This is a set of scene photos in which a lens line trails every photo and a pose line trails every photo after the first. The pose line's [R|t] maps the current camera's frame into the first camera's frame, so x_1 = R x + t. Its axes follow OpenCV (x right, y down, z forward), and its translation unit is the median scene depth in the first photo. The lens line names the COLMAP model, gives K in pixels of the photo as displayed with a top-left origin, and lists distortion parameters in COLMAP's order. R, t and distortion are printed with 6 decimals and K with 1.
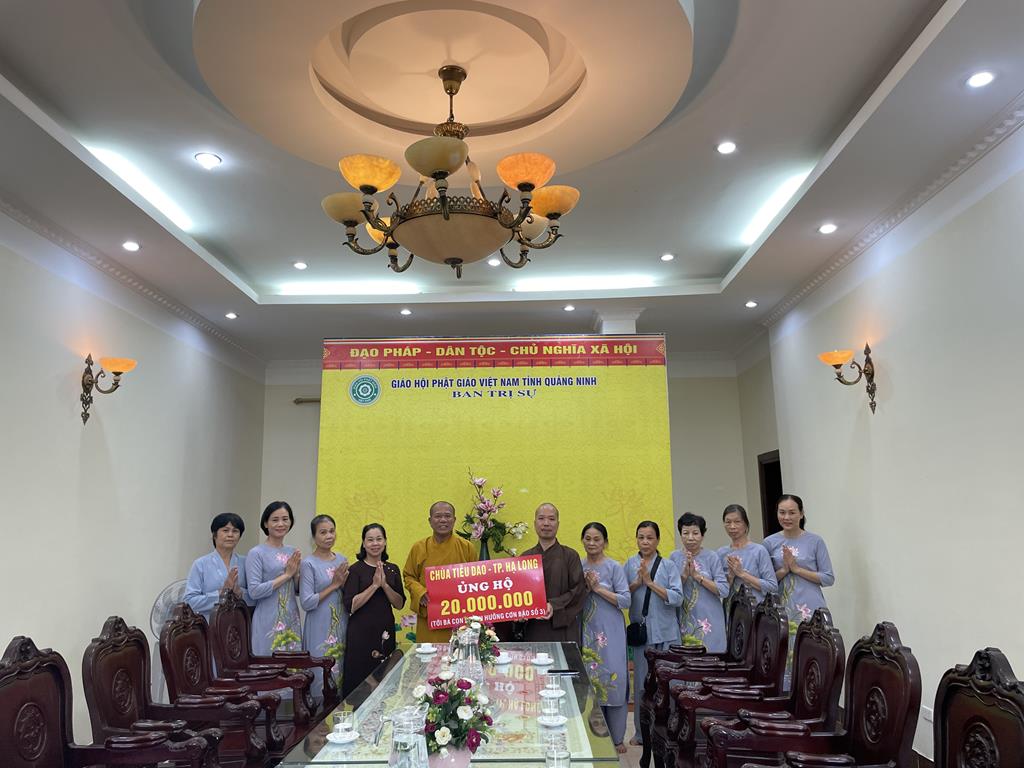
lens RADIAL K [[777.8, 0, 510.5], [0, 777.8, 370.8], [0, 0, 1]] dist [0.082487, -0.060511]
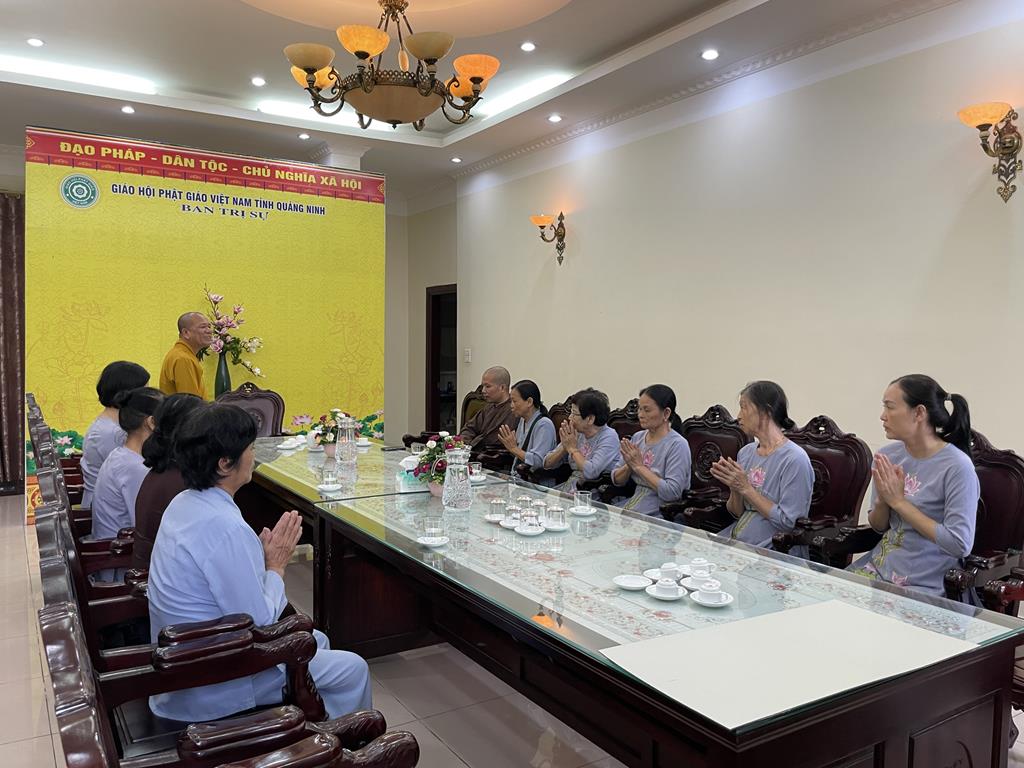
lens RADIAL K [[799.2, 0, 513.4], [0, 799.2, 379.4], [0, 0, 1]] dist [0.083586, -0.117731]
pose [[0.832393, -0.002177, 0.554182, -0.289141], [-0.126517, 0.972838, 0.193853, -0.009009], [-0.539552, -0.231476, 0.809508, -0.095830]]
